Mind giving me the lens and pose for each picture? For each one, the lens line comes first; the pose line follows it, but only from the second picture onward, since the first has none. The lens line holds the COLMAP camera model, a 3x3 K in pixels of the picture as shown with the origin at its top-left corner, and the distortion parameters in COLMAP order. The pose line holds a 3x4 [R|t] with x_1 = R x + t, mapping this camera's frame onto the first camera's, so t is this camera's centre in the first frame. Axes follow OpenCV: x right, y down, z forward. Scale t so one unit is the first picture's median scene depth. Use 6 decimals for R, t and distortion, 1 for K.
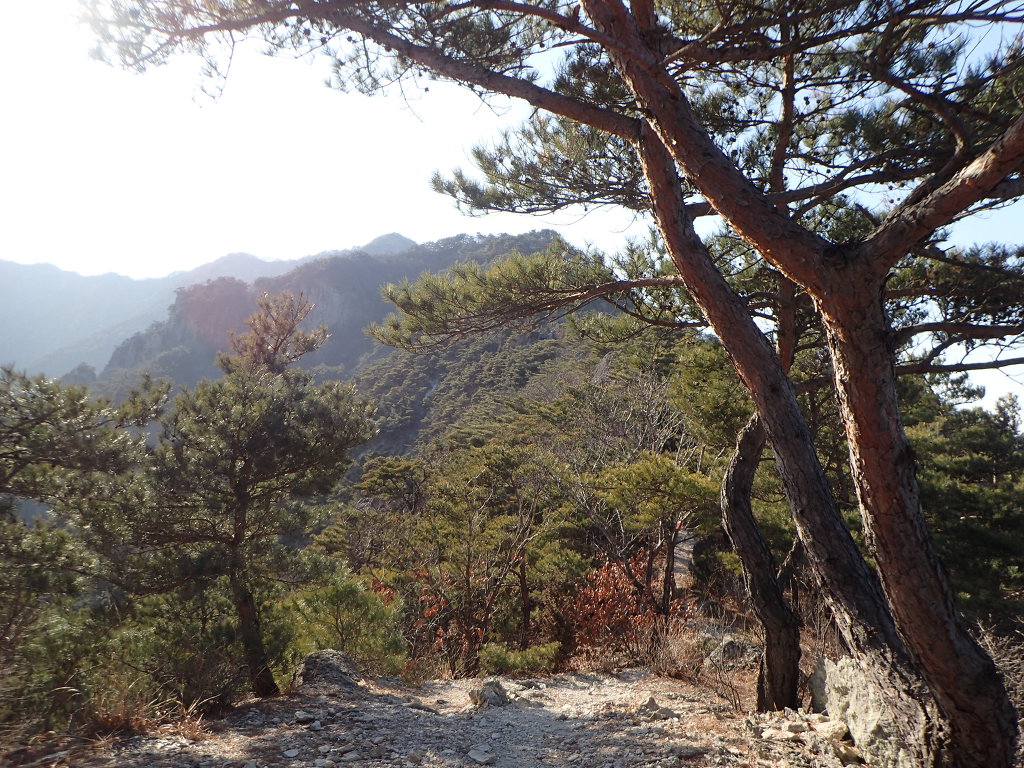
lens RADIAL K [[772.7, 0, 524.5], [0, 772.7, 376.8], [0, 0, 1]] dist [0.018724, -0.029076]
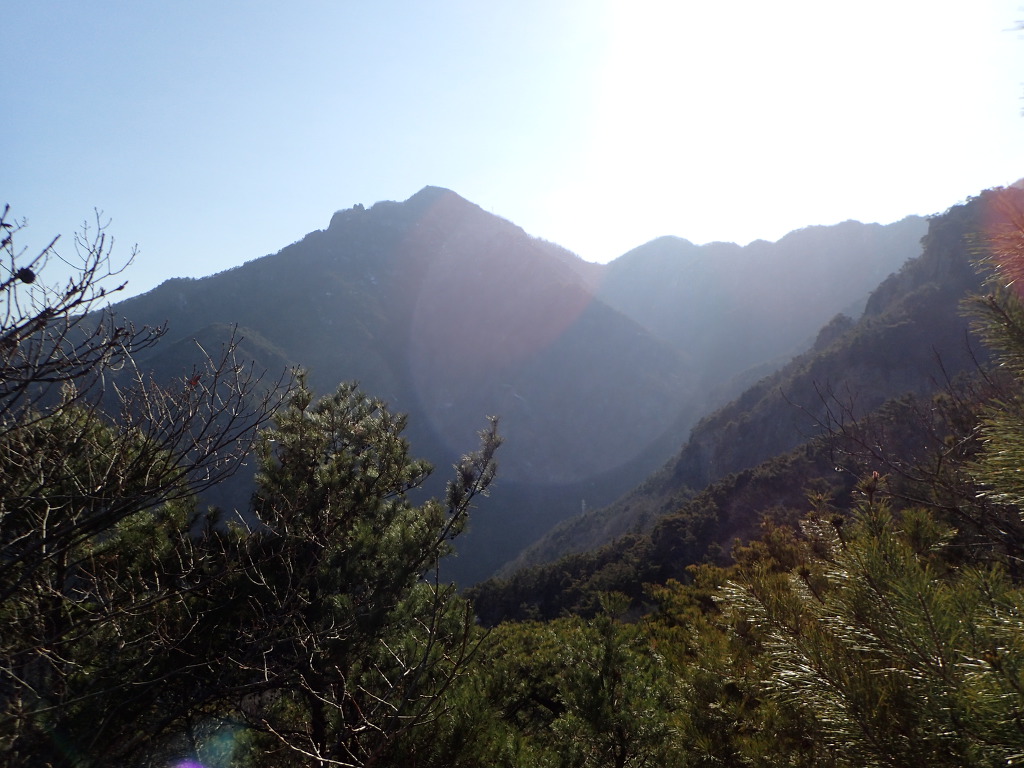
lens RADIAL K [[772.7, 0, 521.8], [0, 772.7, 384.2], [0, 0, 1]] dist [0.018724, -0.029076]
pose [[0.548471, -0.028316, -0.835690, 0.273694], [0.095477, 0.995011, 0.028948, 0.066640], [0.830701, -0.095666, 0.548438, 2.661391]]
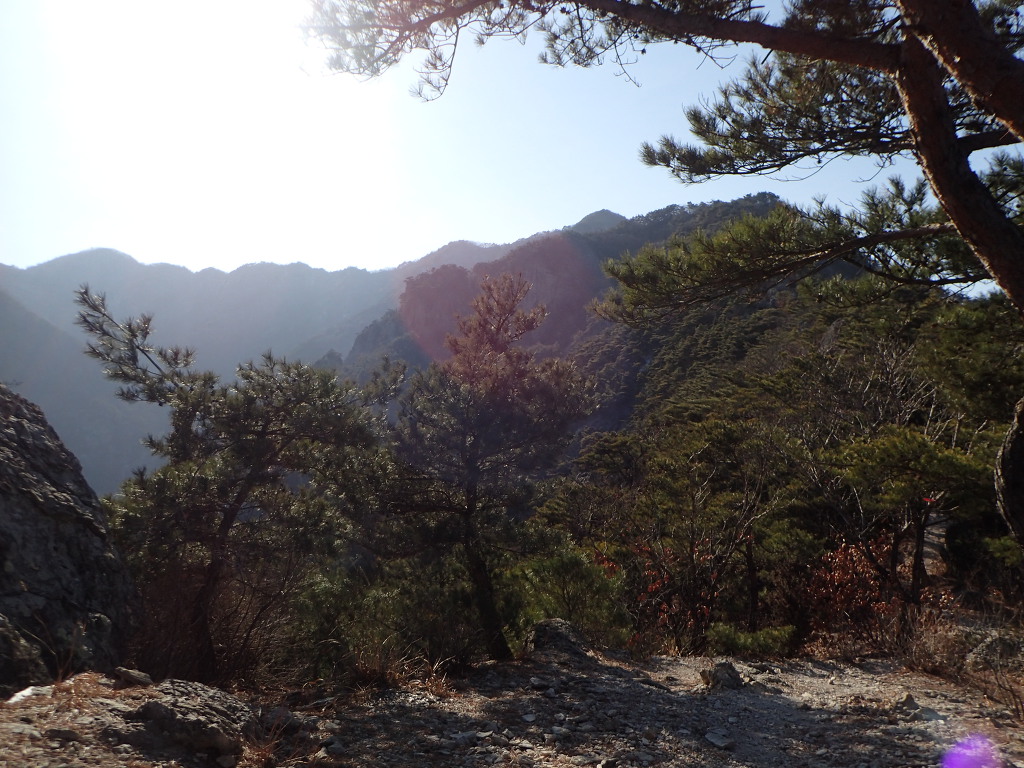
lens RADIAL K [[772.7, 0, 527.1], [0, 772.7, 377.3], [0, 0, 1]] dist [0.018724, -0.029076]
pose [[0.963144, -0.023320, -0.267974, -0.006817], [0.031945, 0.999101, 0.027871, 0.000961], [0.267083, -0.035404, 0.963023, 0.007978]]
